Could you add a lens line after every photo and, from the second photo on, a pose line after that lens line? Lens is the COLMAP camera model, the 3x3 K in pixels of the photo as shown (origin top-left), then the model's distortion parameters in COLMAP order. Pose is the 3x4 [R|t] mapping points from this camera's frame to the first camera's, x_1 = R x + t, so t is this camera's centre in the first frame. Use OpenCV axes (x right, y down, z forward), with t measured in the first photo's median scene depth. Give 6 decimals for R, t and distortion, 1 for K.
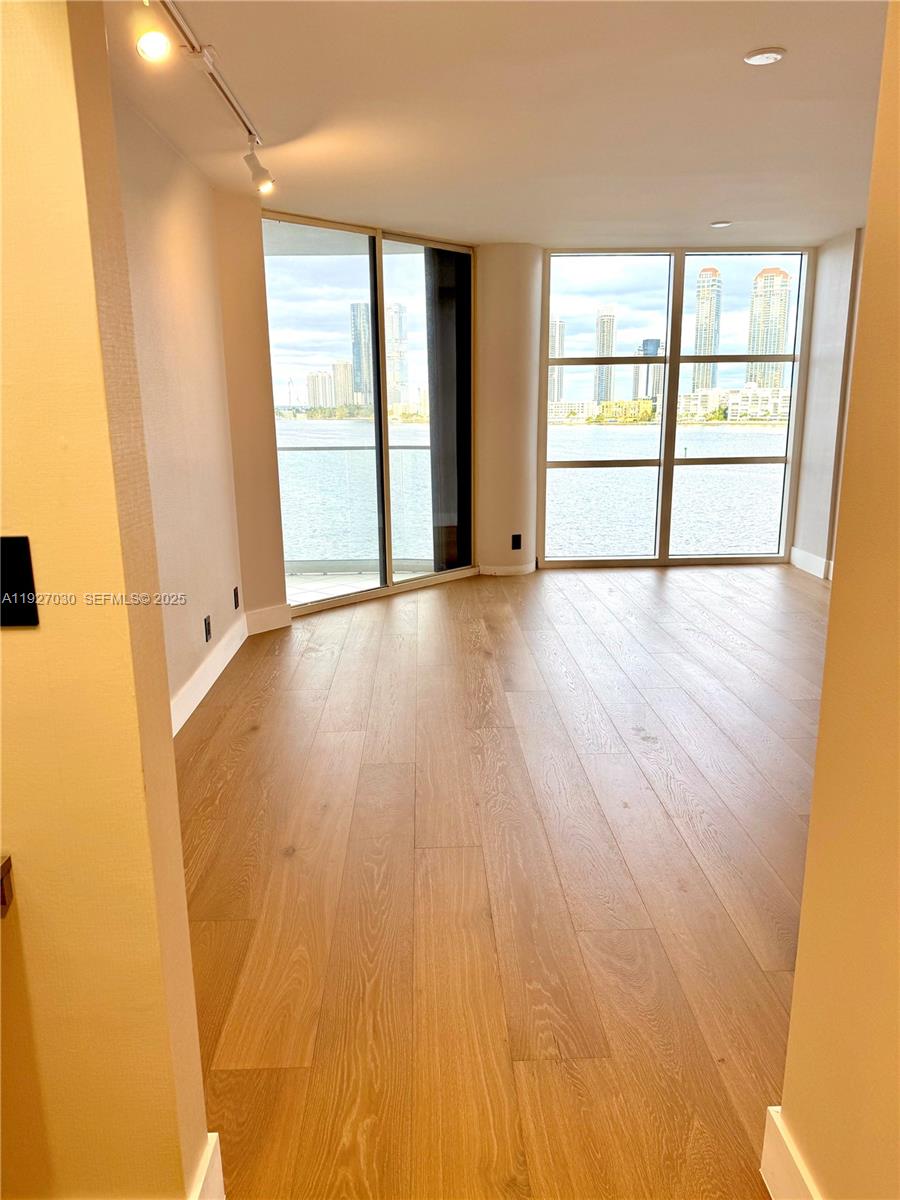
lens RADIAL K [[833.6, 0, 440.4], [0, 833.6, 596.3], [0, 0, 1]] dist [0.068450, -0.034562]
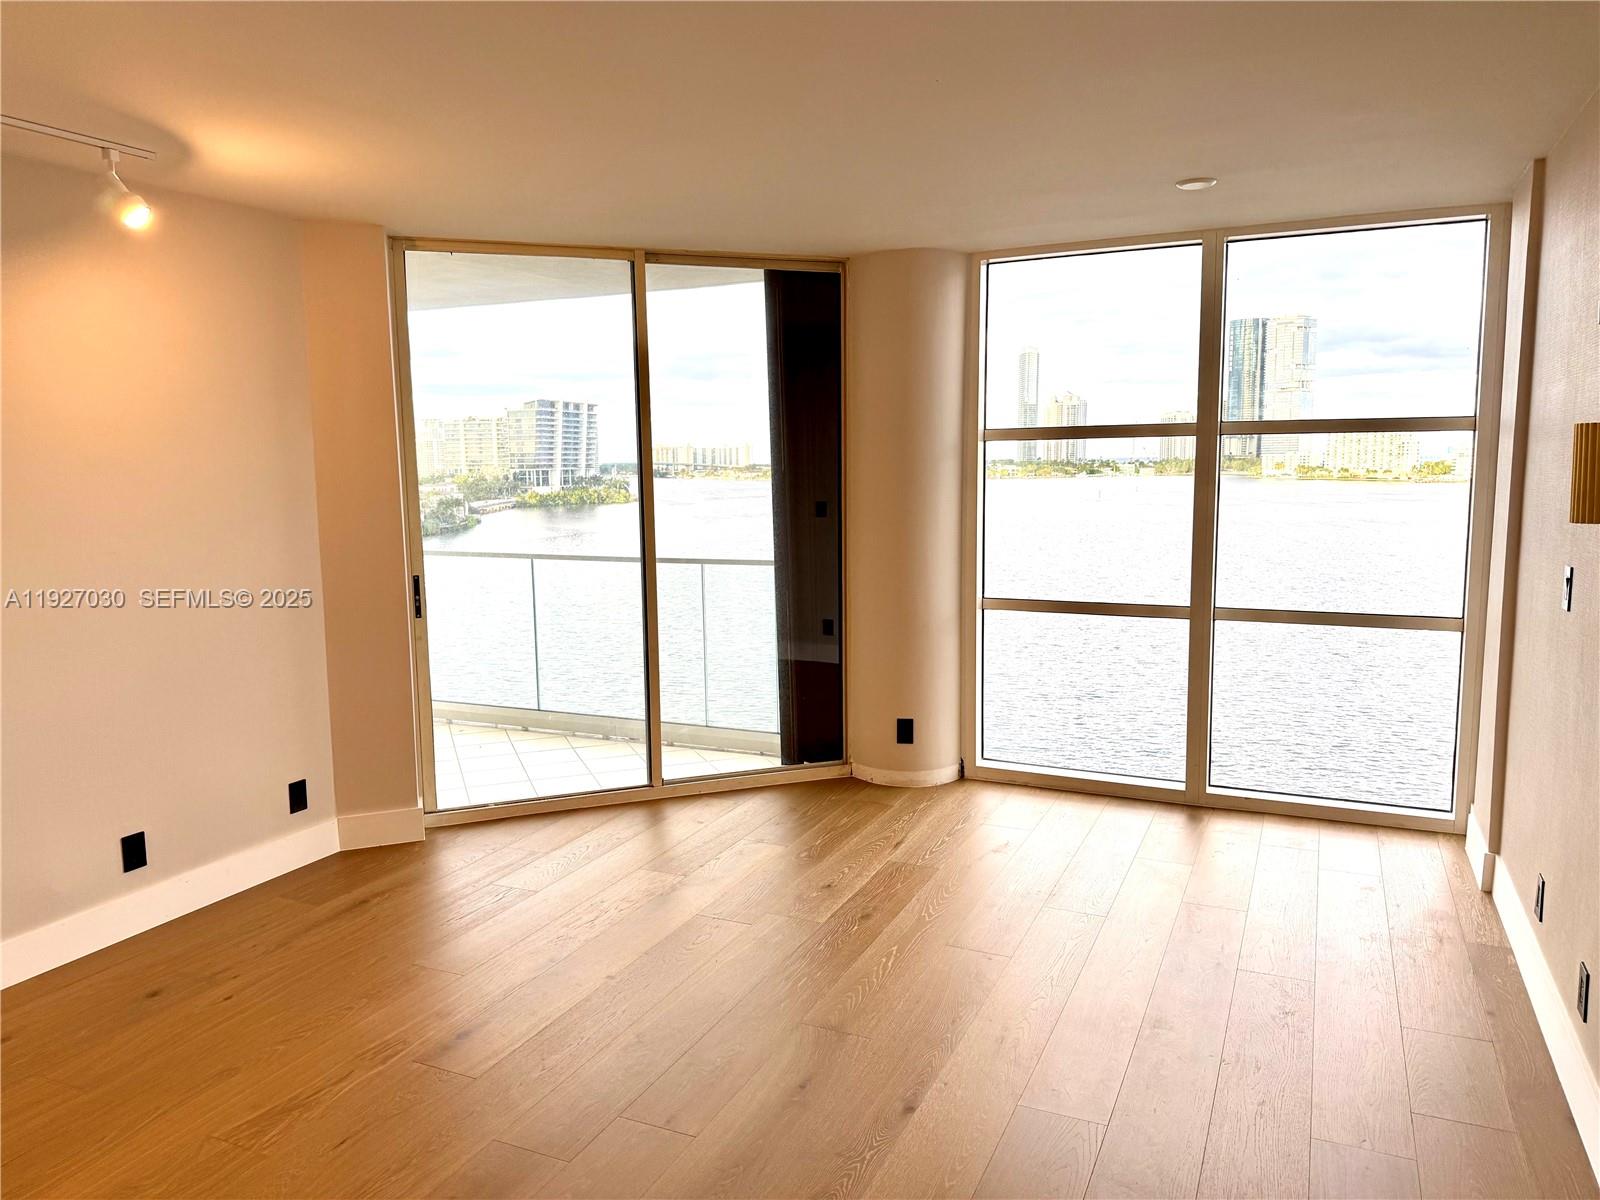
lens RADIAL K [[1111.4, 0, 813.1], [0, 1111.4, 598.0], [0, 0, 1]] dist [0.068450, -0.034562]
pose [[0.892234, 0.056746, -0.447994, 0.380249], [-0.100162, 0.992230, -0.073802, -0.094169], [0.440325, 0.110720, 0.890985, 0.255923]]
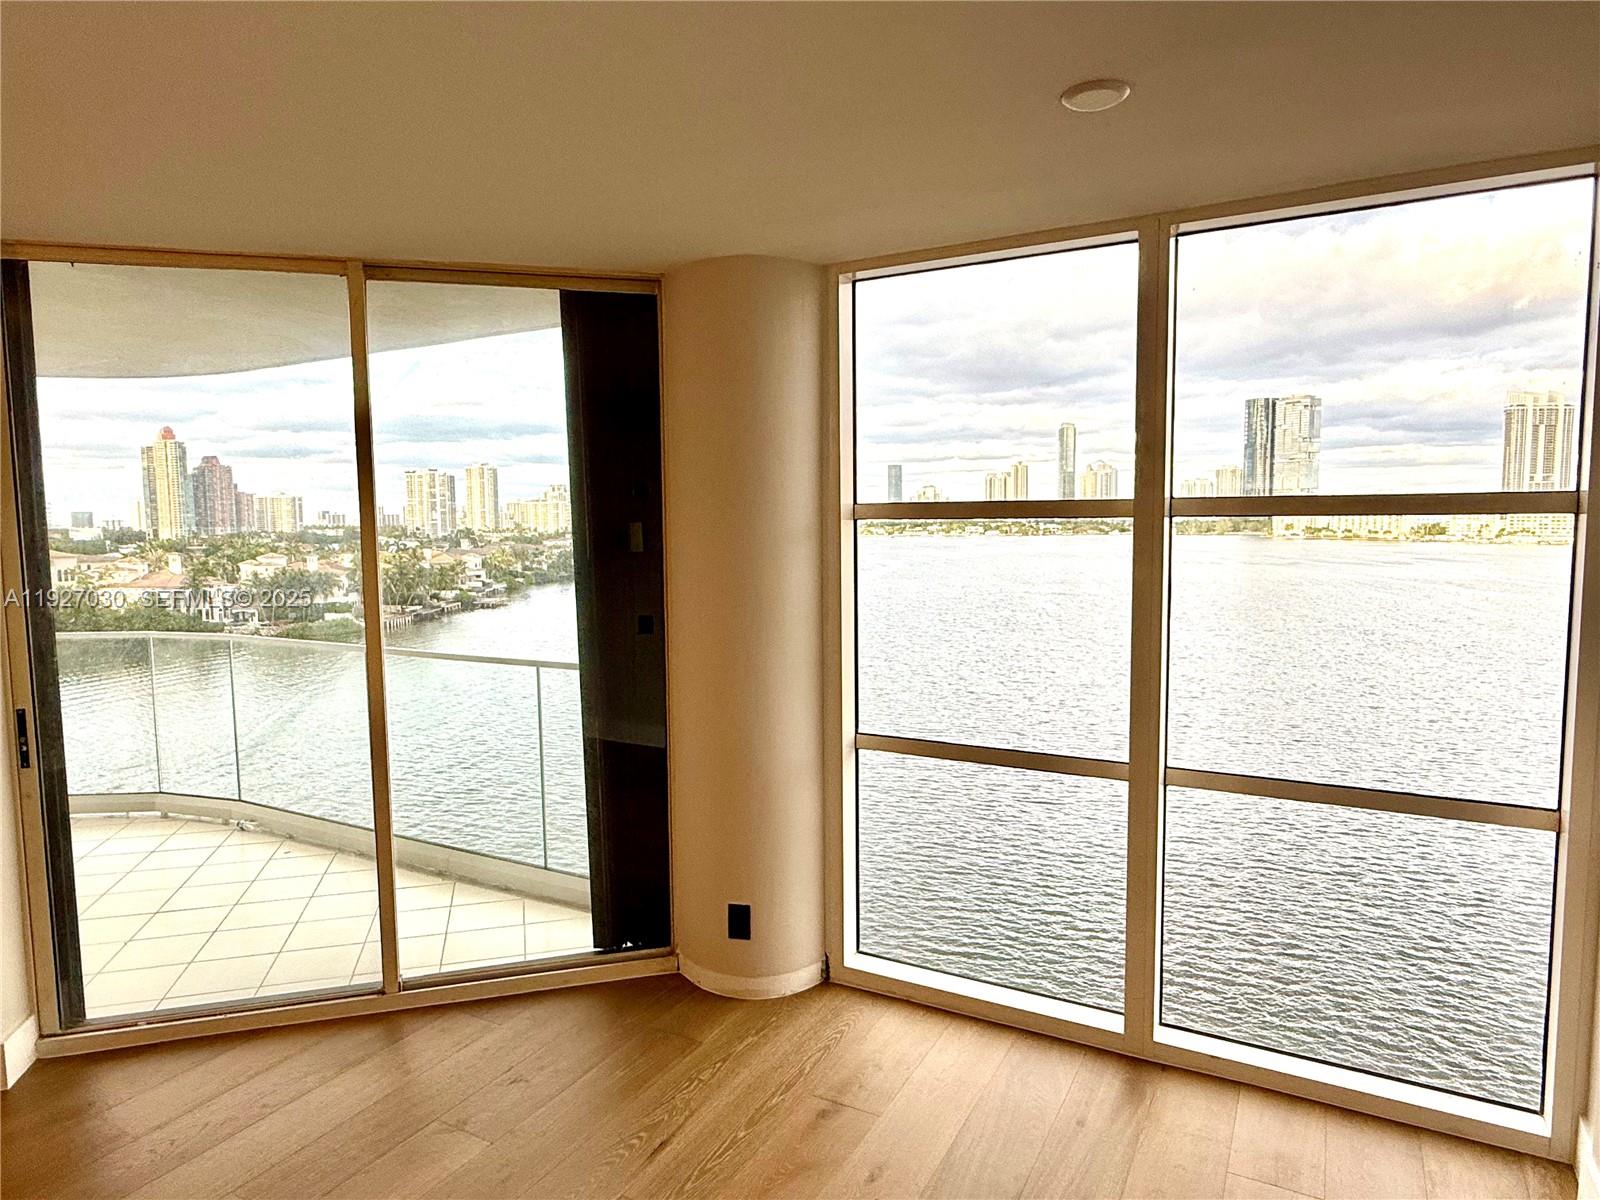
lens RADIAL K [[946.4, 0, 815.3], [0, 946.4, 594.0], [0, 0, 1]] dist [0.007908, -0.000541]
pose [[0.857270, 0.045642, -0.512840, 0.363751], [-0.117544, 0.987108, -0.108636, -0.182212], [0.501270, 0.153411, 0.851583, 0.580268]]
